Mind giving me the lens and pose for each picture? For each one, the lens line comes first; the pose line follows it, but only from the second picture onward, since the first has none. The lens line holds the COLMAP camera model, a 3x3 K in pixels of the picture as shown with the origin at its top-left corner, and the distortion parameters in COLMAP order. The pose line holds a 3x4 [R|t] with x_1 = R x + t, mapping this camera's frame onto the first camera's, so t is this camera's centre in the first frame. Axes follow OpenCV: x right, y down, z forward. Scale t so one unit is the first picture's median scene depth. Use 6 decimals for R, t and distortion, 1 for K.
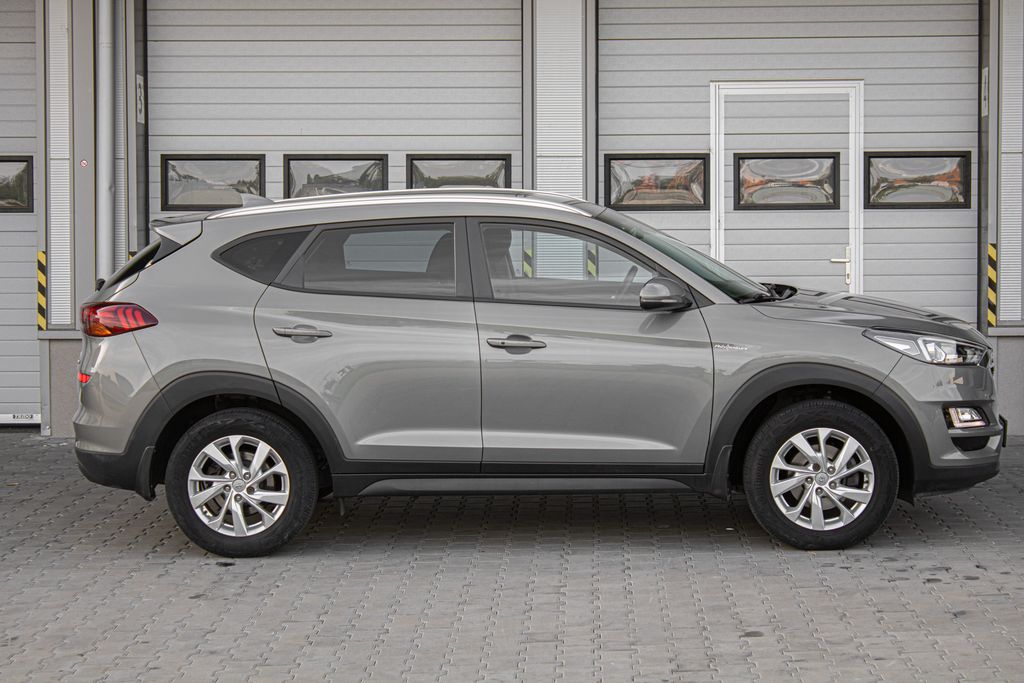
lens RADIAL K [[2553.2, 0, 512.0], [0, 2553.2, 341.5], [0, 0, 1]] dist [0.079259, 0.098530]
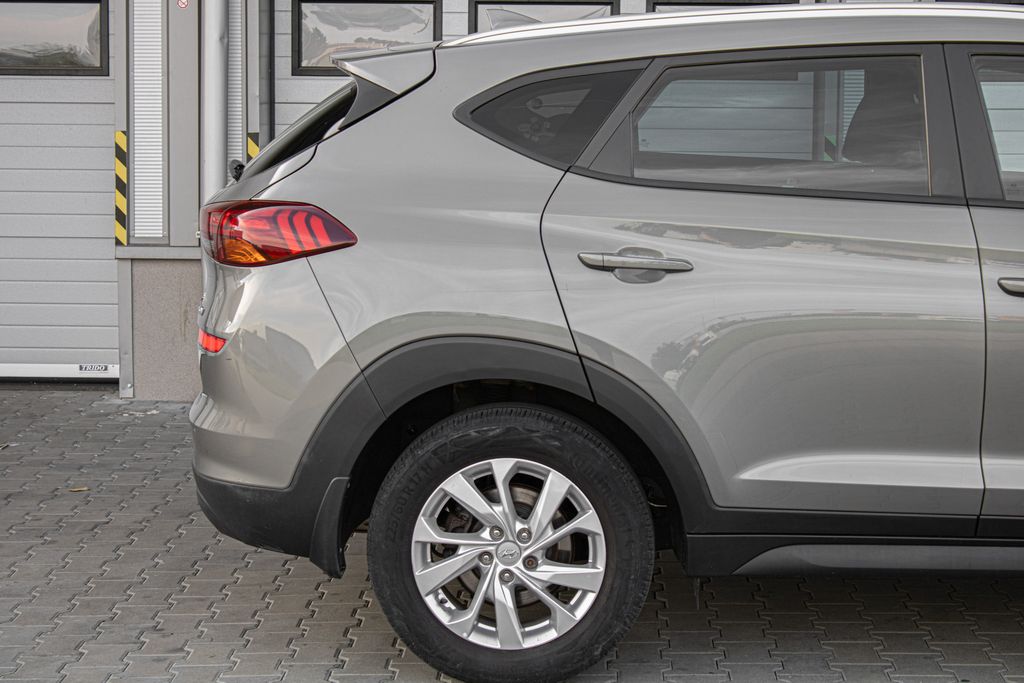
lens RADIAL K [[2254.4, 0, 512.0], [0, 2254.4, 341.5], [0, 0, 1]] dist [0.036221, 0.144019]
pose [[0.999943, 0.010357, -0.002644, -0.104642], [-0.010243, 0.999141, 0.040145, -0.005581], [0.003058, -0.040115, 0.999190, 0.535939]]
